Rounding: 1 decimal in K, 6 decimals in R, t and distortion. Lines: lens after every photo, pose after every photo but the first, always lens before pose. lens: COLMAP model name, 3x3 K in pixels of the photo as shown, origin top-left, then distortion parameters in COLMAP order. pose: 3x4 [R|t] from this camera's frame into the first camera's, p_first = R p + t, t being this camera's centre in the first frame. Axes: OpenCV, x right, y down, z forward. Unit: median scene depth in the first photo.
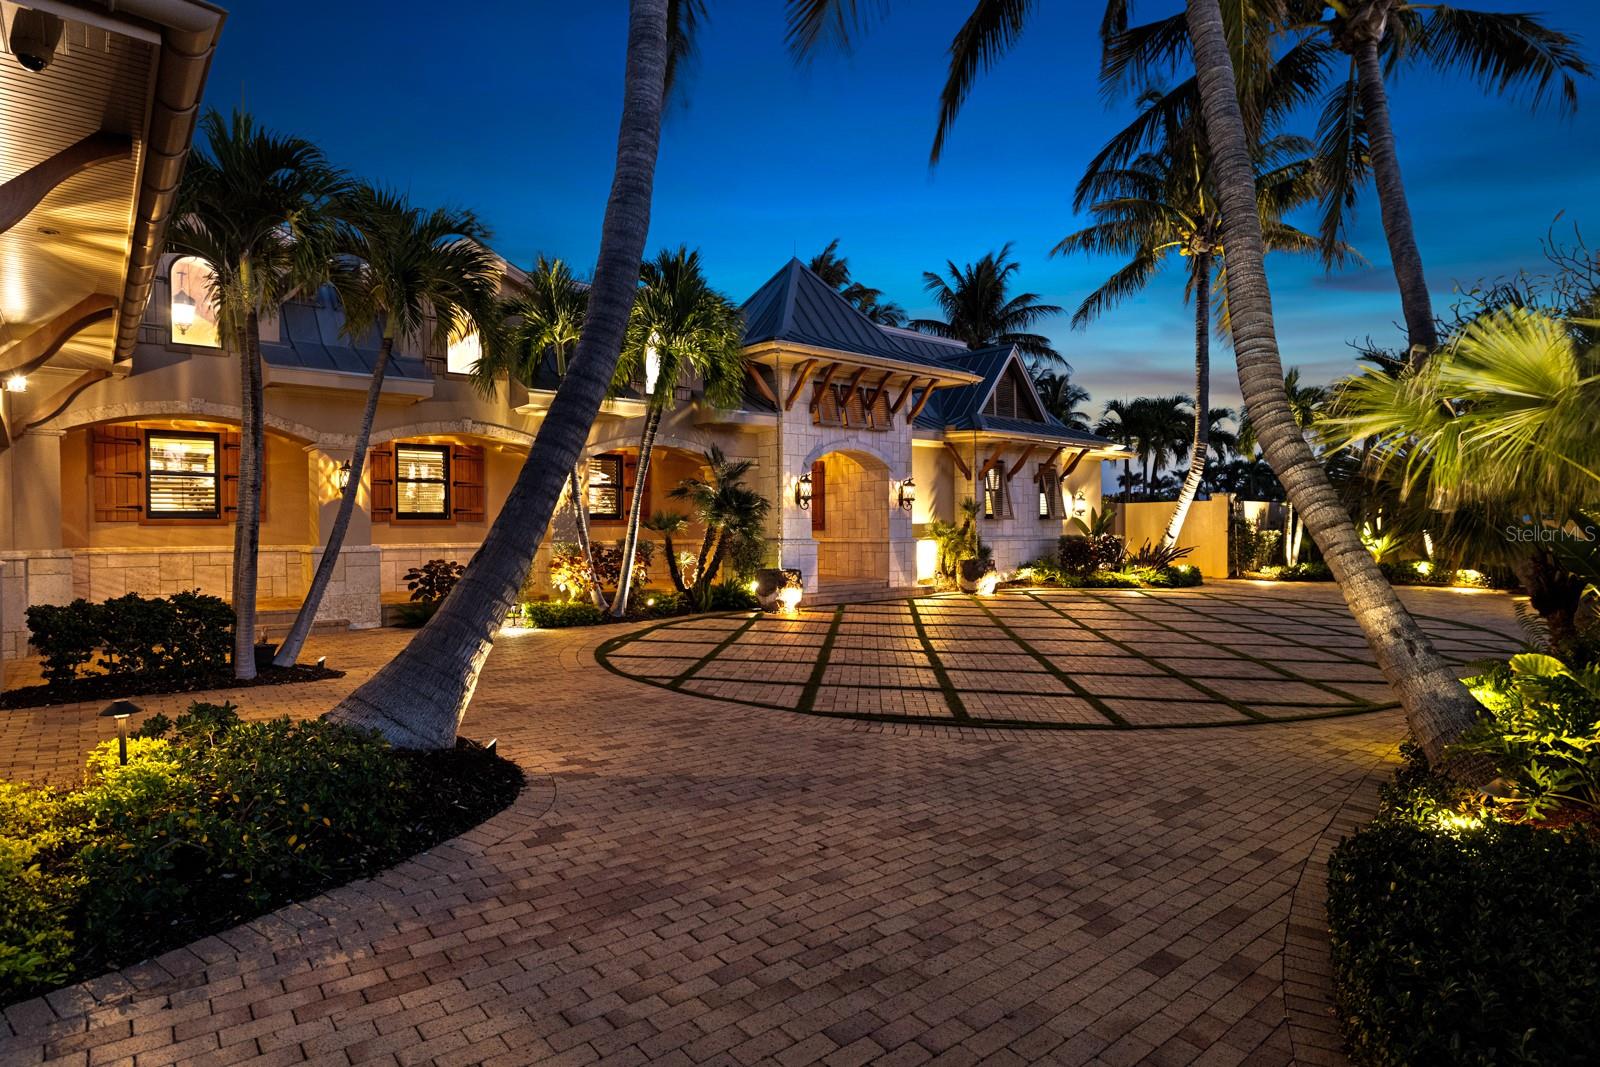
lens RADIAL K [[858.3, 0, 800.0], [0, 858.3, 533.5], [0, 0, 1]] dist [0.000400, 0.000158]
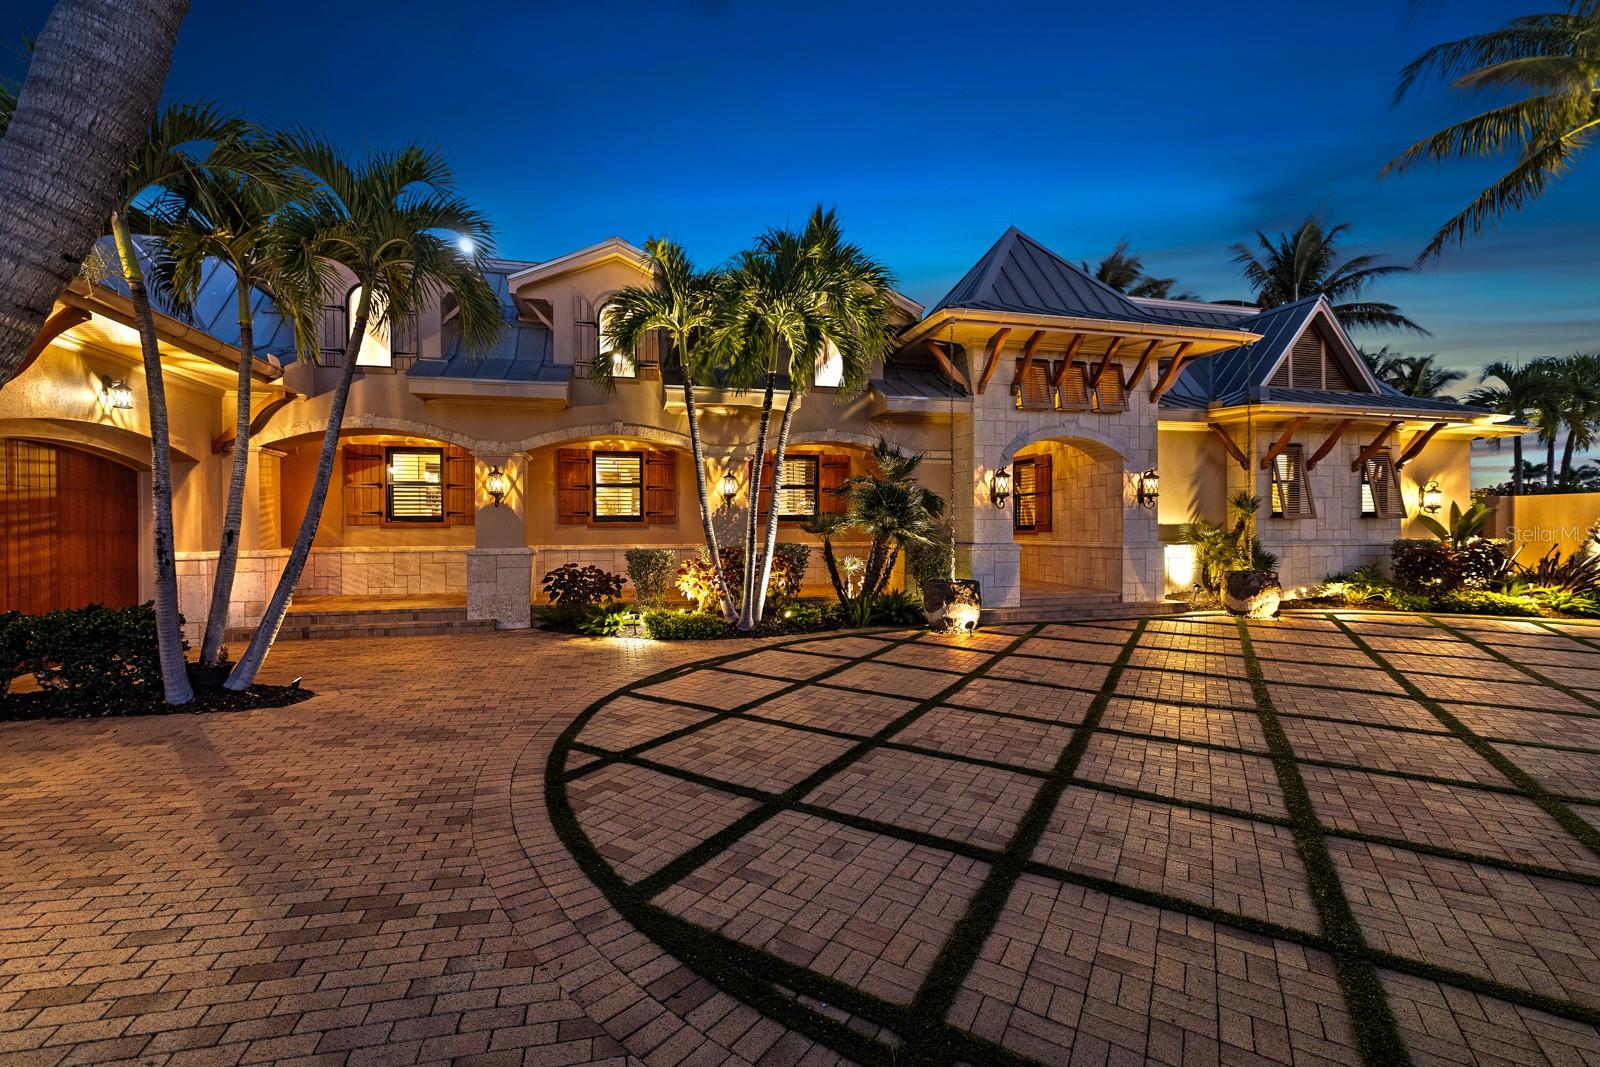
lens RADIAL K [[692.7, 0, 797.9], [0, 692.7, 531.0], [0, 0, 1]] dist [0.000651, 0.000579]
pose [[0.902988, 0.002812, -0.429657, 0.107039], [-0.002414, 0.999996, 0.001472, -0.005757], [0.429659, -0.000292, 0.902991, 0.264105]]
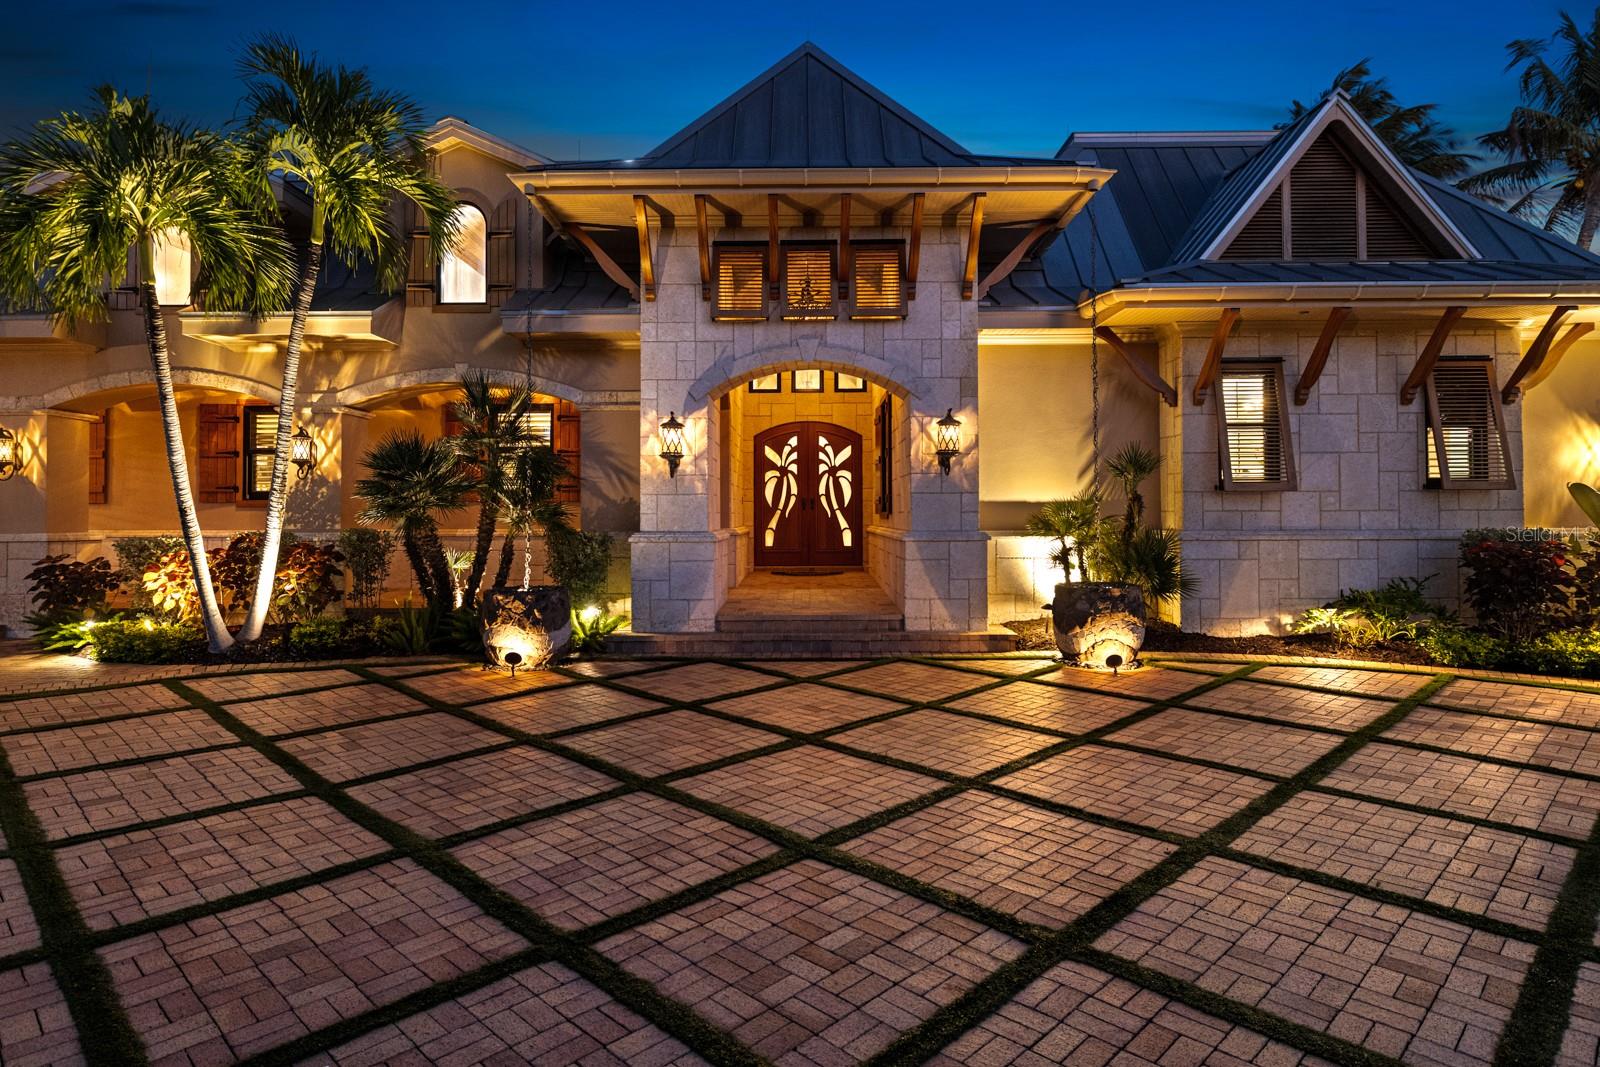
lens RADIAL K [[927.1, 0, 805.0], [0, 927.1, 479.8], [0, 0, 1]] dist [0.003149, 0.000849]
pose [[0.761002, -0.019217, -0.648465, 0.405376], [-0.003051, 0.999444, -0.033199, -0.006406], [0.648742, 0.027243, 0.760521, 0.545649]]
